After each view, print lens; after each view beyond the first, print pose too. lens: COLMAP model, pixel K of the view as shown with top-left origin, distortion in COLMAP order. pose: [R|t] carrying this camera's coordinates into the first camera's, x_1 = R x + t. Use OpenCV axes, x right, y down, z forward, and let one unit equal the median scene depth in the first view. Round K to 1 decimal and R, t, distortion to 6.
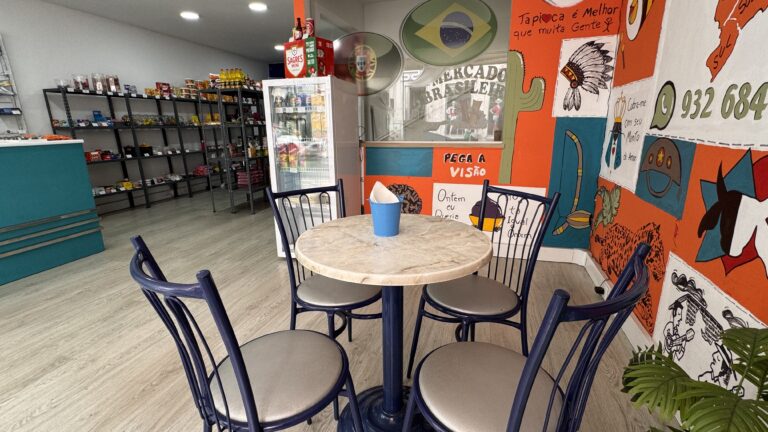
lens RADIAL K [[363.0, 0, 383.9], [0, 363.0, 217.1], [0, 0, 1]] dist [-0.001033, -0.000075]
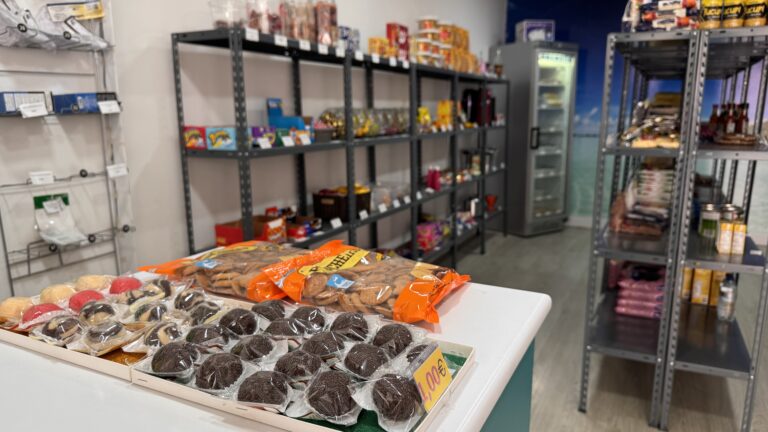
lens RADIAL K [[545.7, 0, 385.3], [0, 545.7, 217.2], [0, 0, 1]] dist [0.006691, 0.001138]
pose [[0.986066, 0.044823, -0.160203, -0.661395], [-0.052780, 0.997557, -0.045761, -0.176143], [0.157760, 0.053579, 0.986023, 0.553721]]
